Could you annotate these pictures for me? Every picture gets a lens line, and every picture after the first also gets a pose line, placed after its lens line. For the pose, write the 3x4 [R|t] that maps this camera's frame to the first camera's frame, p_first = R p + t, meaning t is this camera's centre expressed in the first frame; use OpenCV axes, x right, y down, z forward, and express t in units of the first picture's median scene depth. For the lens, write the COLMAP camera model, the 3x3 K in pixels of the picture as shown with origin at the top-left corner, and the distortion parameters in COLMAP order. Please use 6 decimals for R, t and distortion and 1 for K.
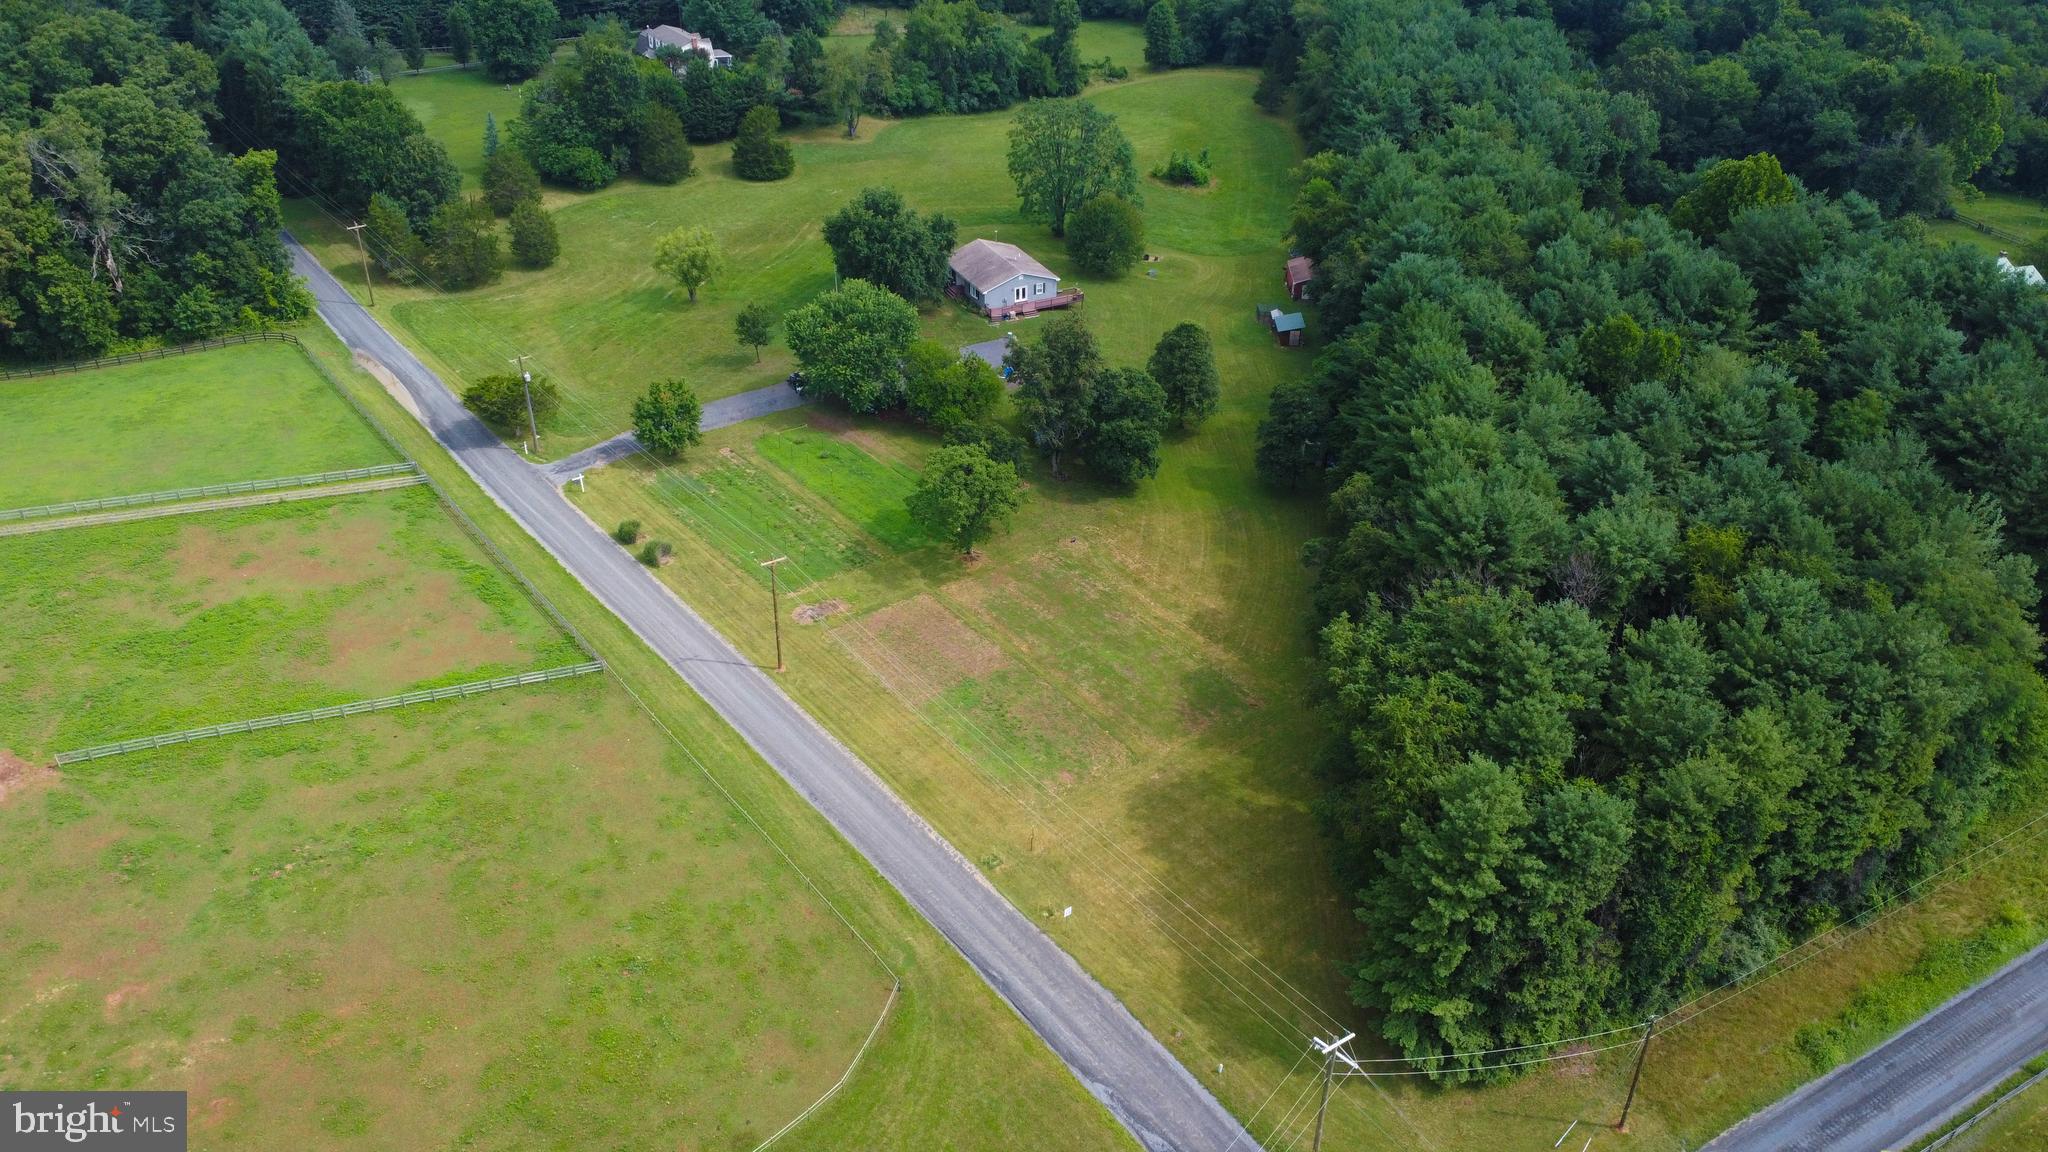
lens RADIAL K [[1543.6, 0, 1025.0], [0, 1543.6, 582.4], [0, 0, 1]] dist [0.004263, -0.003747]
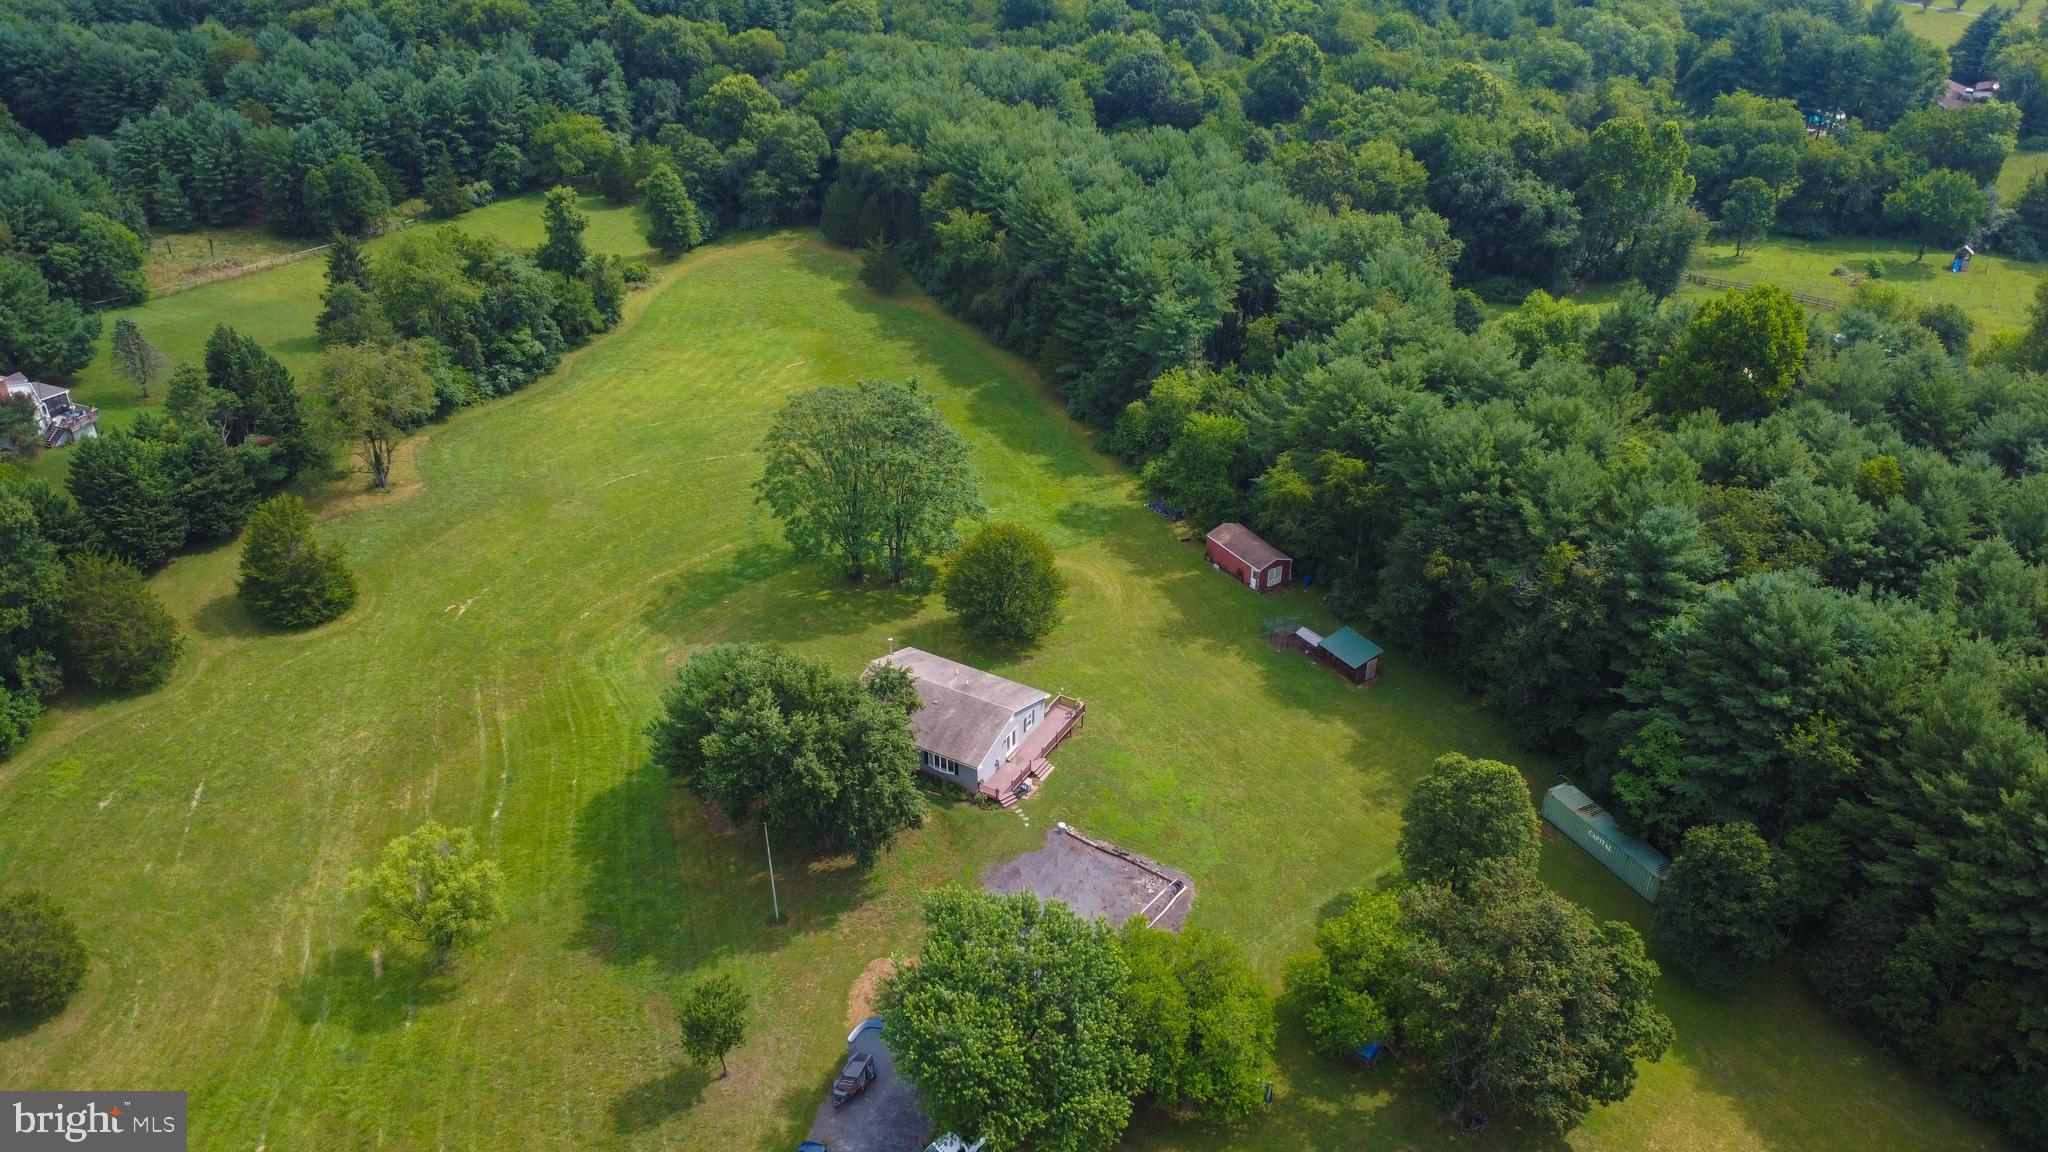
lens RADIAL K [[1543.6, 0, 1027.6], [0, 1543.6, 580.6], [0, 0, 1]] dist [0.004263, -0.003747]
pose [[0.829008, -0.292234, 0.476807, -0.359358], [0.301218, 0.951693, 0.059573, -0.376680], [-0.471183, 0.094237, 0.876987, 0.614144]]
